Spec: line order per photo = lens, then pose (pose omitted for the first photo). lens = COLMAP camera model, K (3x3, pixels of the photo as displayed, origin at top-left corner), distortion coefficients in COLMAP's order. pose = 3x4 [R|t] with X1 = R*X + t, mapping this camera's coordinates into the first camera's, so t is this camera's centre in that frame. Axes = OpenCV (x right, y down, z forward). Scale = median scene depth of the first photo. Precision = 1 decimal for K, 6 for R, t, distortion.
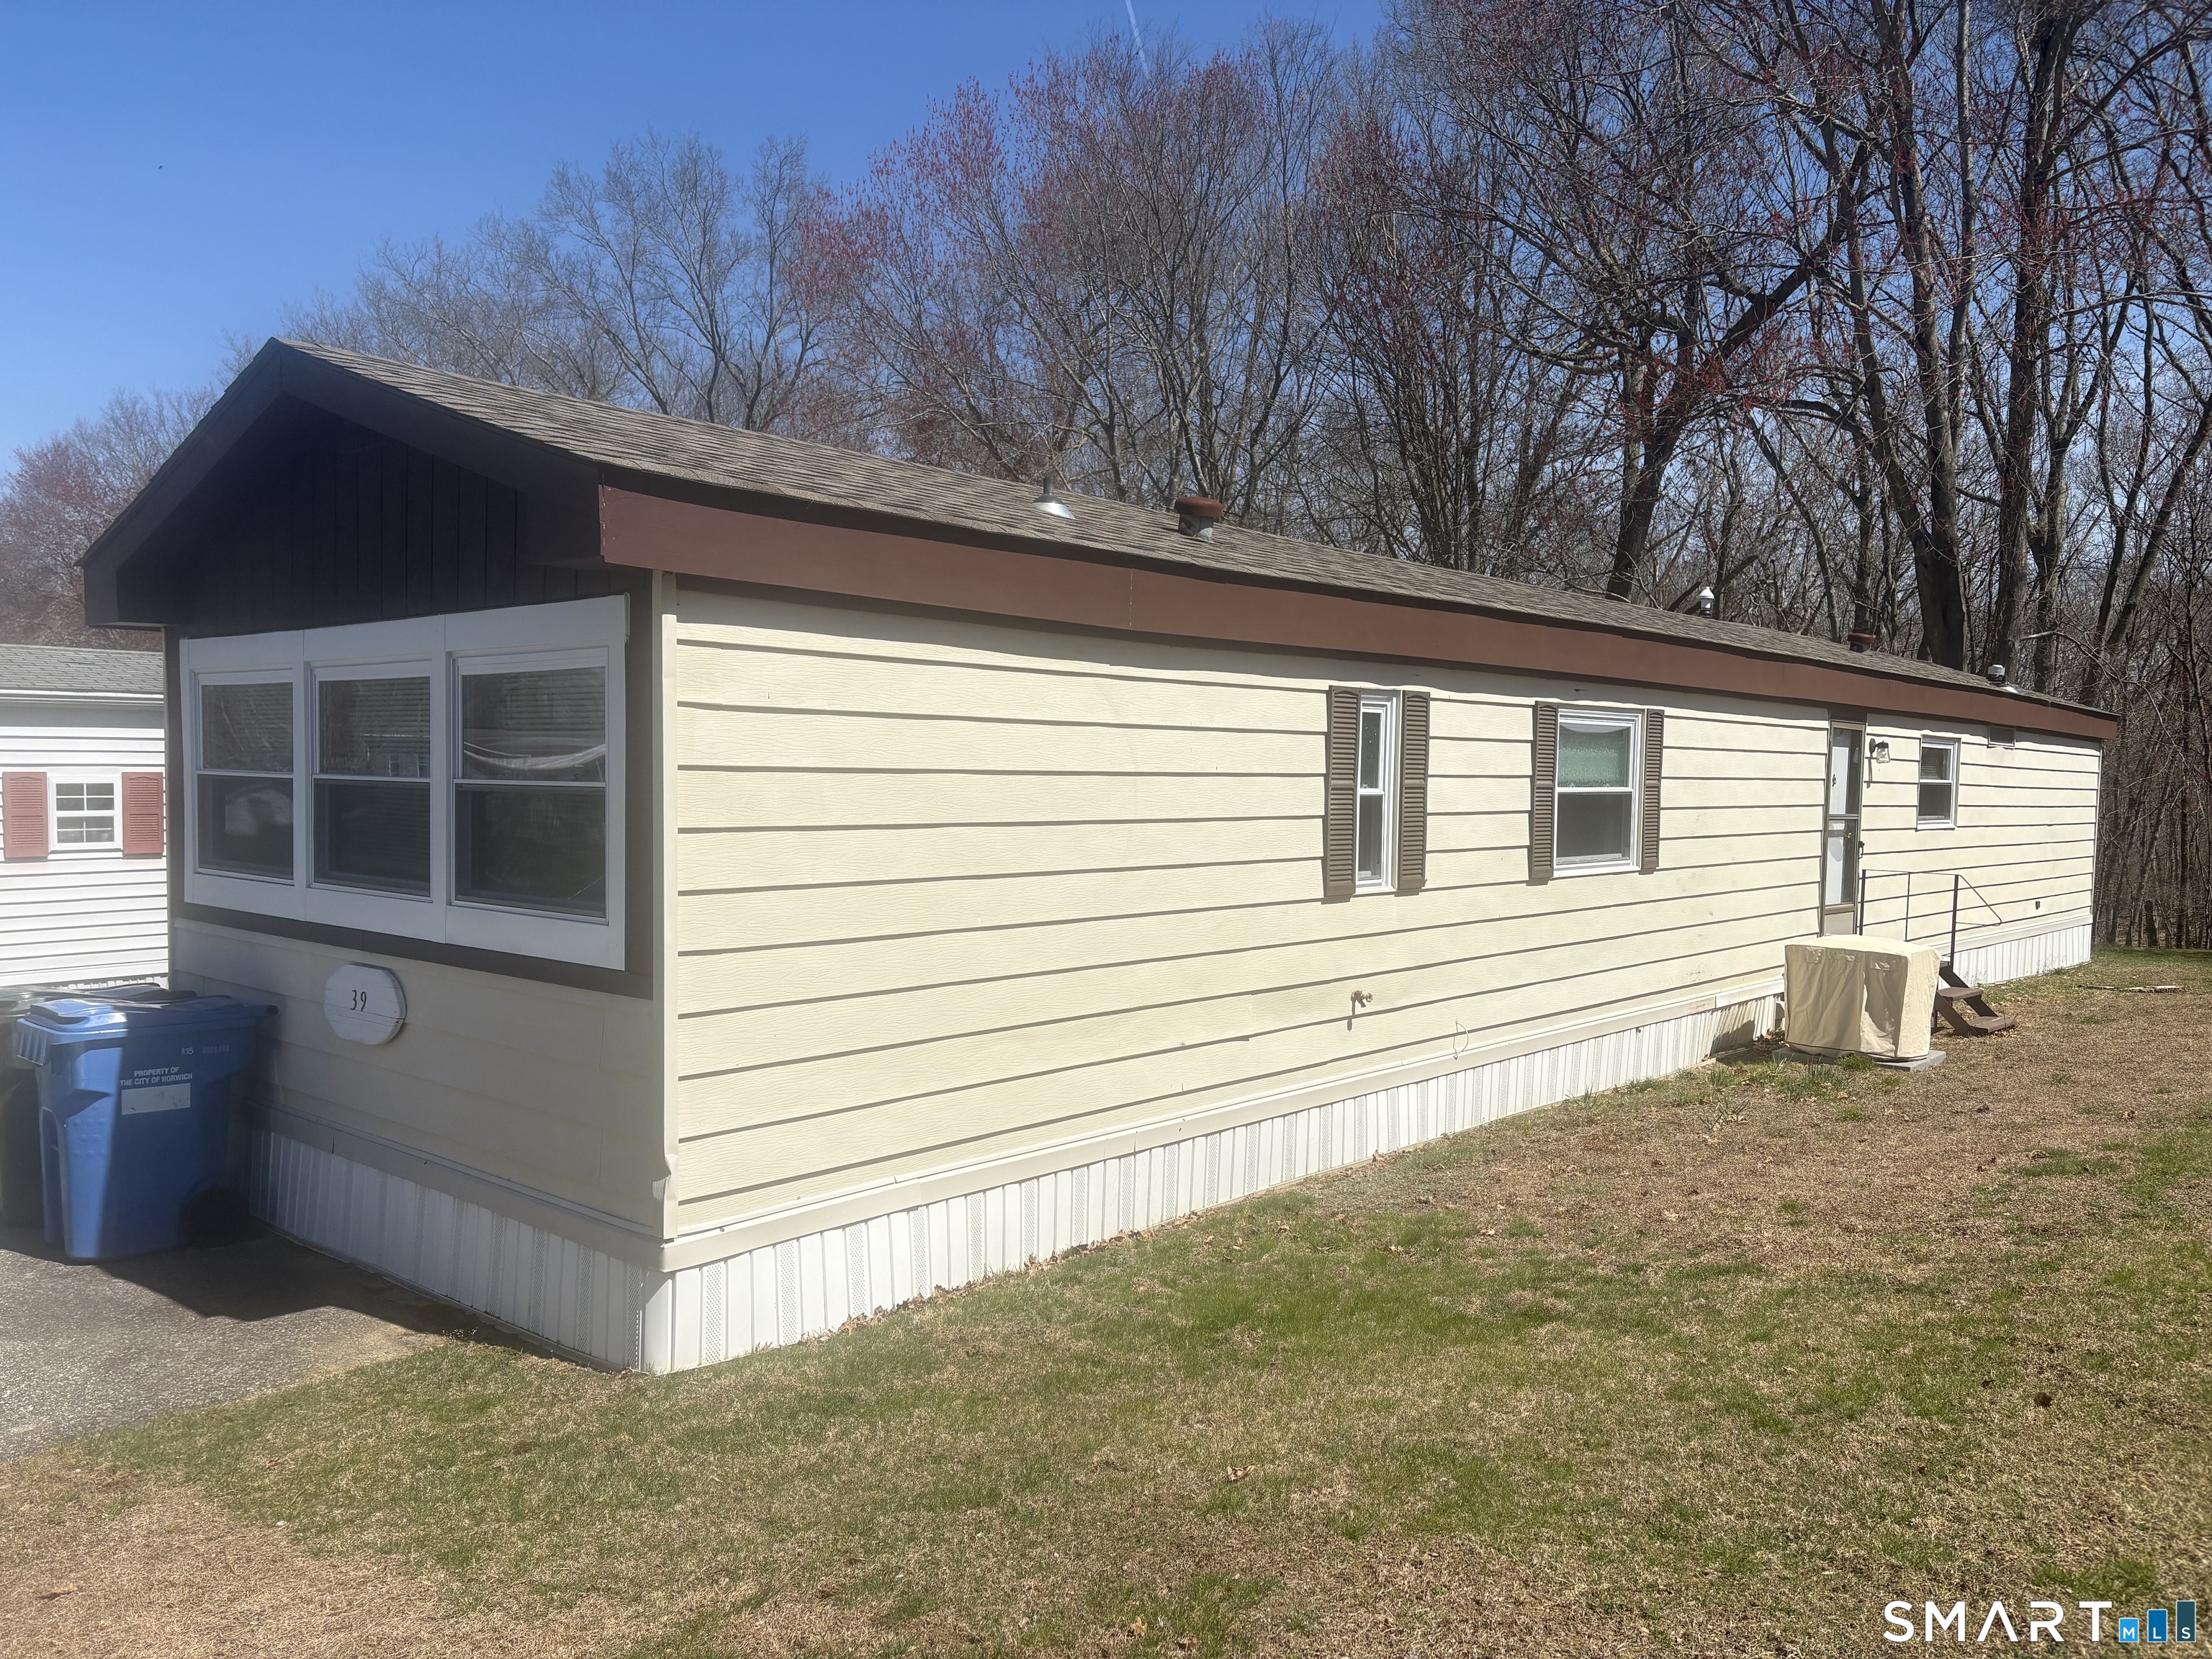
lens RADIAL K [[1672.9, 0, 1105.6], [0, 1672.9, 836.8], [0, 0, 1]] dist [0.058984, -0.051391]
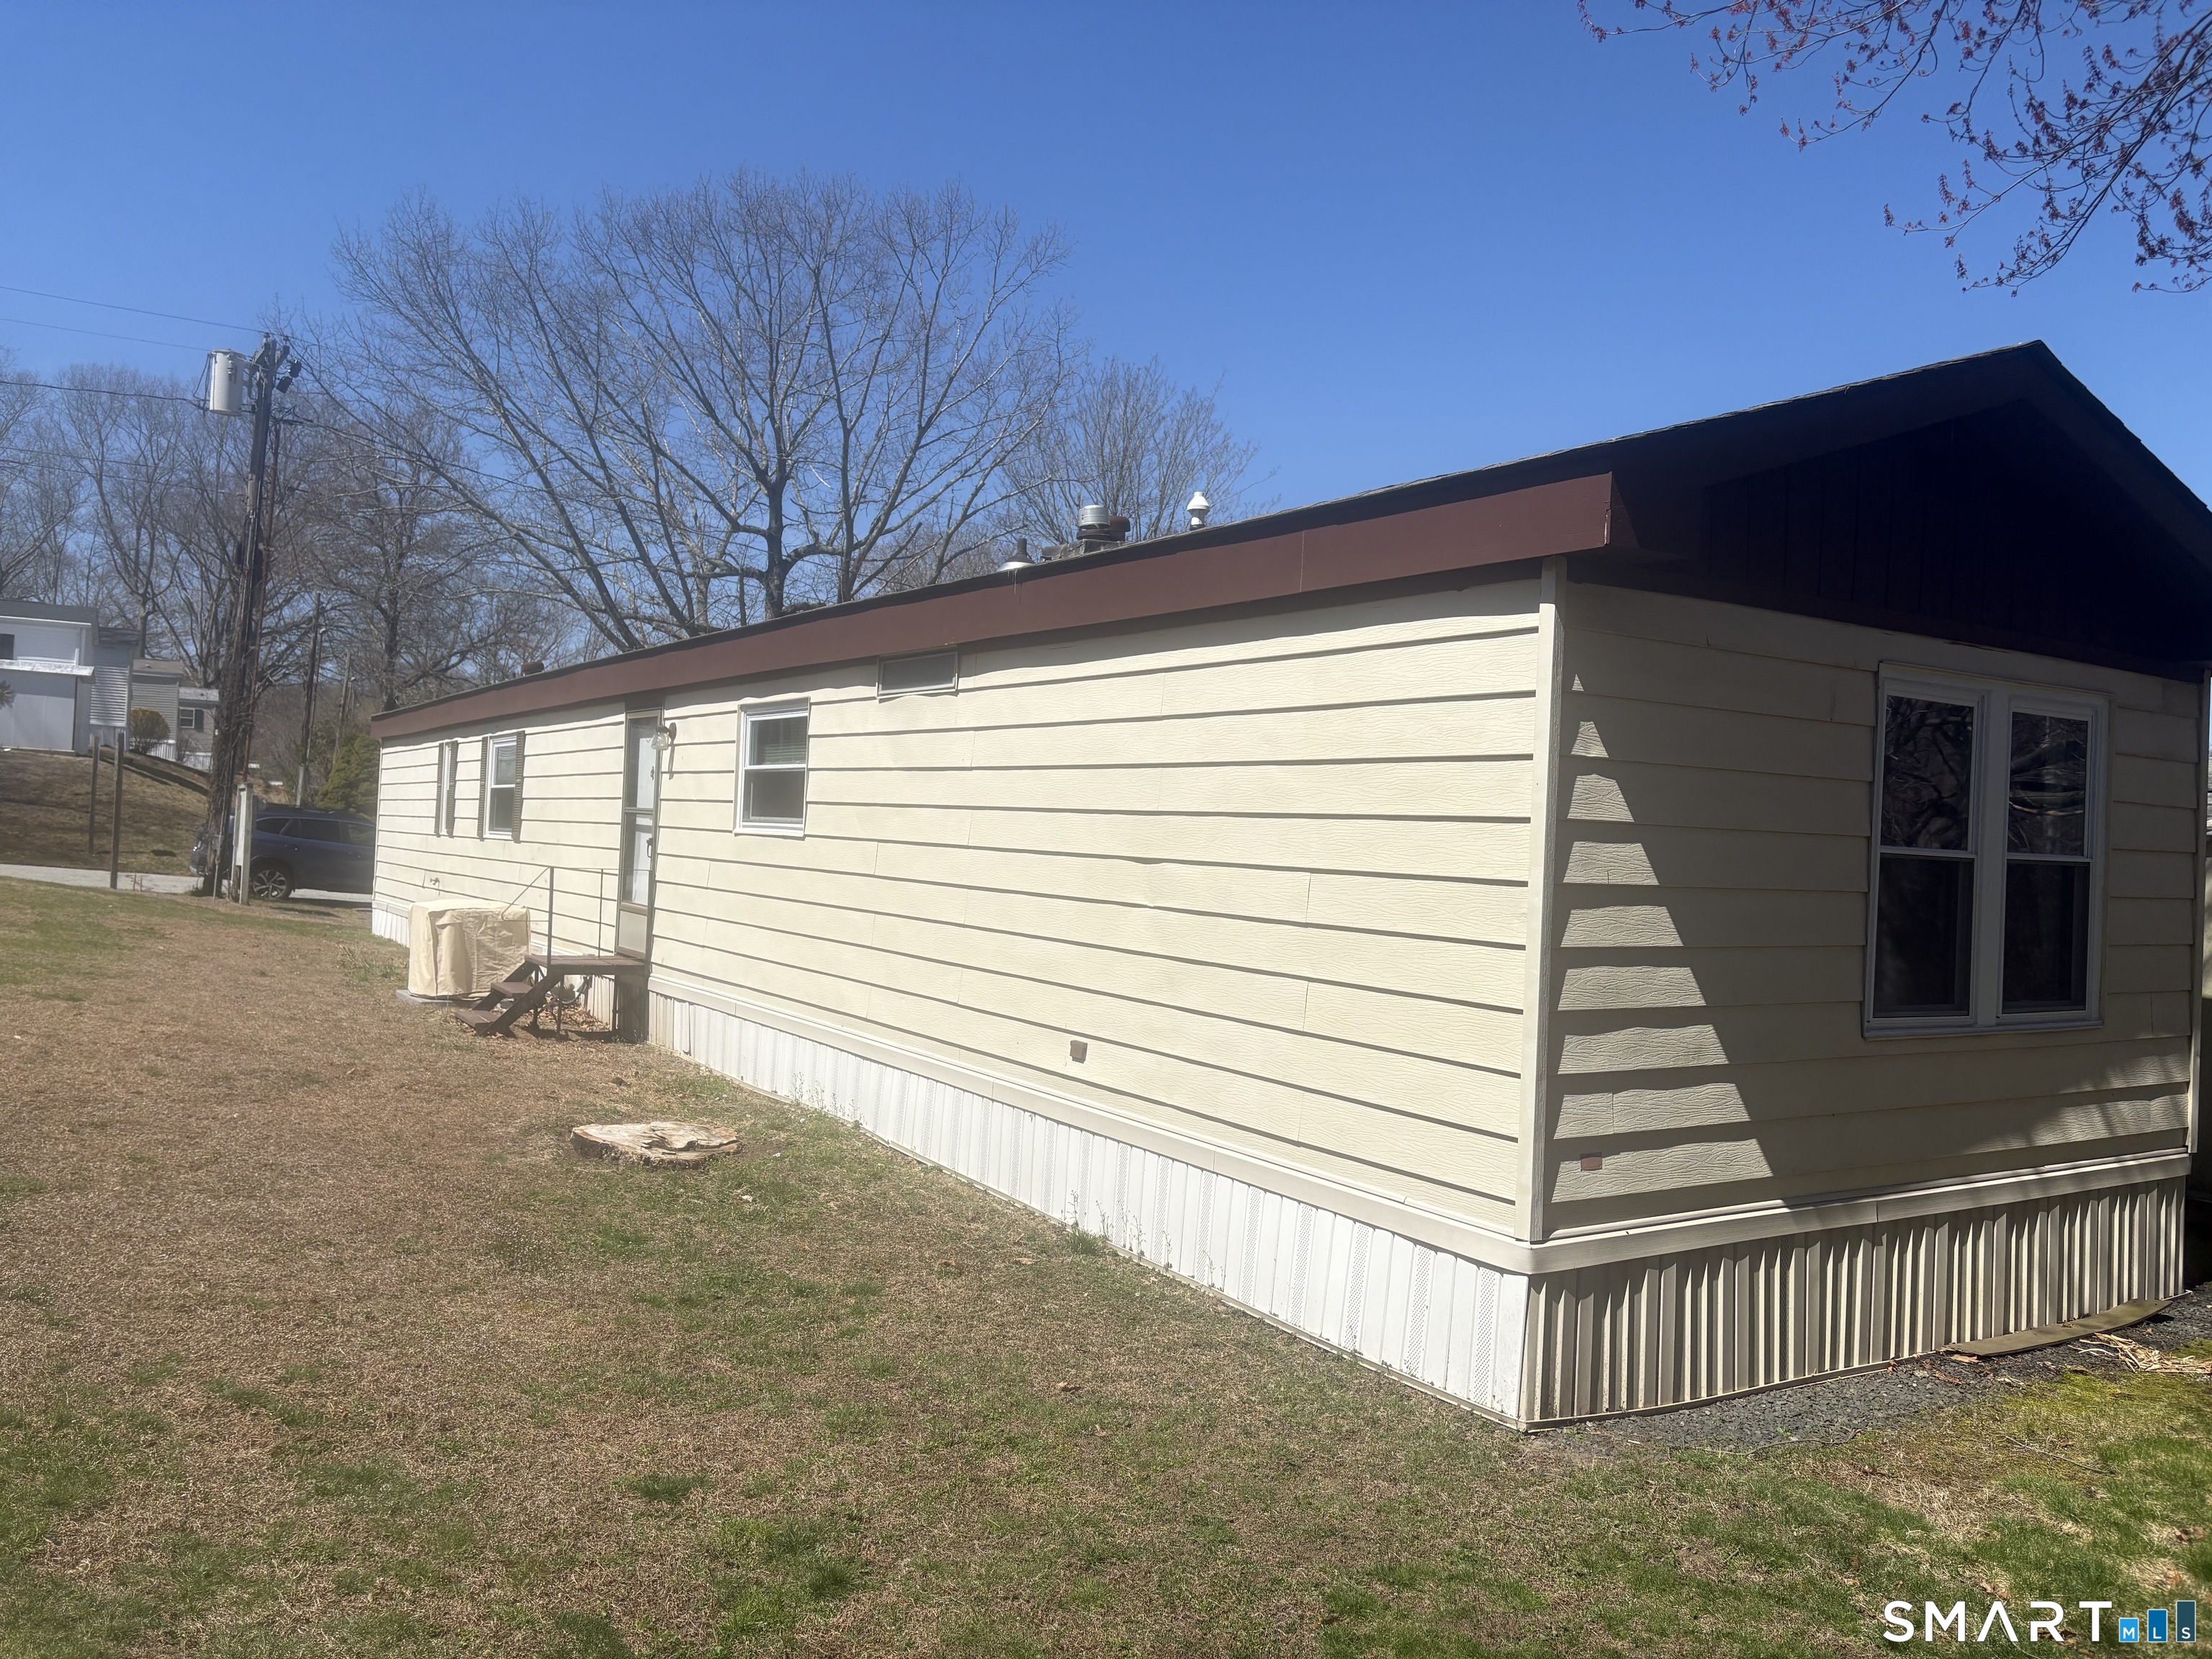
lens RADIAL K [[1672.9, 0, 1106.3], [0, 1672.9, 823.5], [0, 0, 1]] dist [0.058984, -0.051391]
pose [[-0.270929, -0.029855, -0.962136, 1.105701], [-0.075833, 0.997074, -0.009586, -0.013362], [0.959608, 0.070364, -0.272400, 1.309867]]
